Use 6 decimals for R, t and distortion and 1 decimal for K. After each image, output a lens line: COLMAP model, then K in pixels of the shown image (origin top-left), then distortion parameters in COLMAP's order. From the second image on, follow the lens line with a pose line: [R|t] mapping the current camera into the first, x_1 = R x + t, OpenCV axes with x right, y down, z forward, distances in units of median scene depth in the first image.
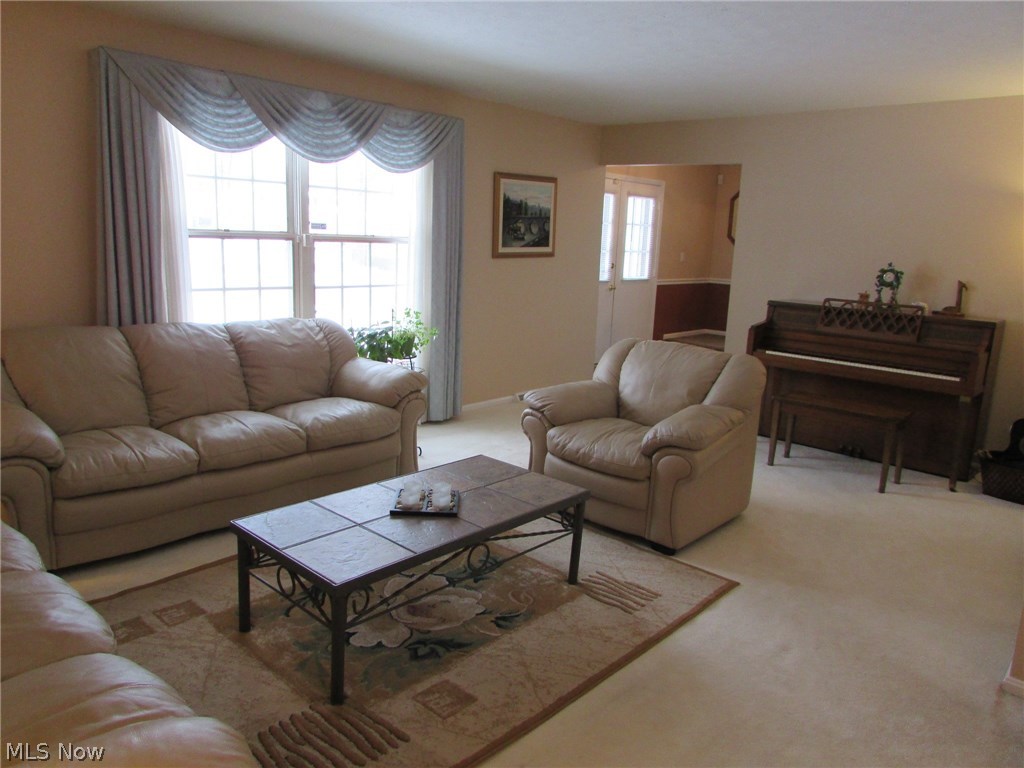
lens RADIAL K [[730.5, 0, 512.0], [0, 730.5, 384.0], [0, 0, 1]] dist [-0.031777, 0.004021]
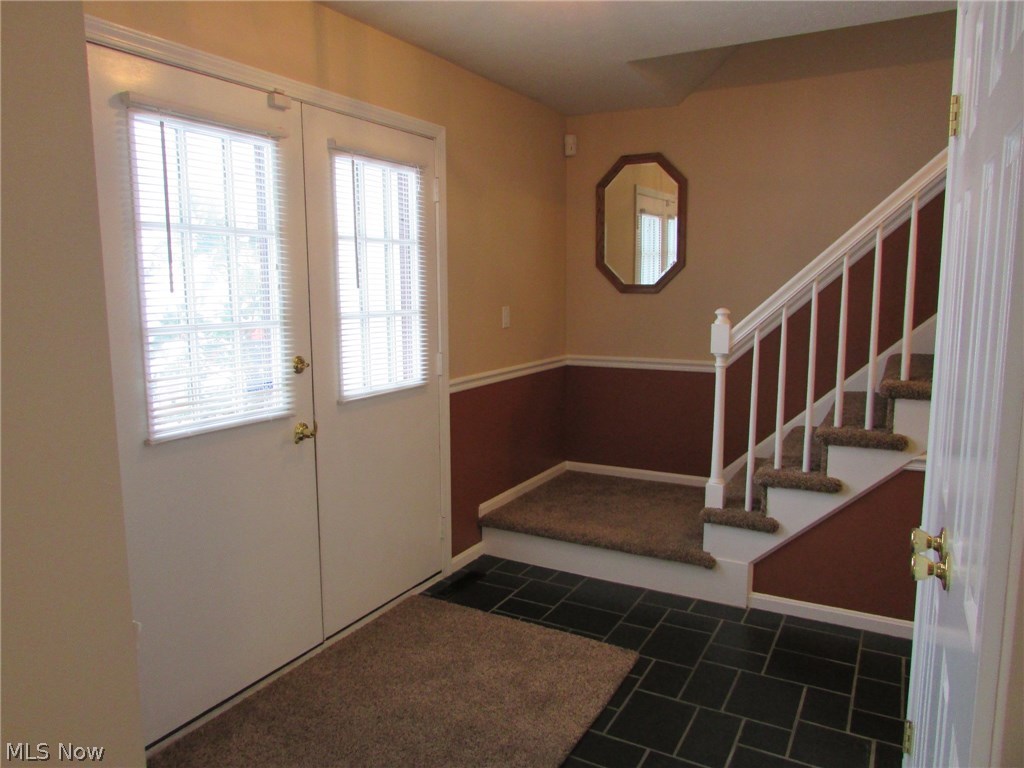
lens RADIAL K [[730.5, 0, 512.0], [0, 730.5, 384.0], [0, 0, 1]] dist [-0.031777, 0.004021]
pose [[0.970301, -0.076801, 0.229385, 0.148311], [0.088838, 0.995135, -0.042604, -0.126601], [-0.224997, 0.061717, 0.972403, 0.637712]]
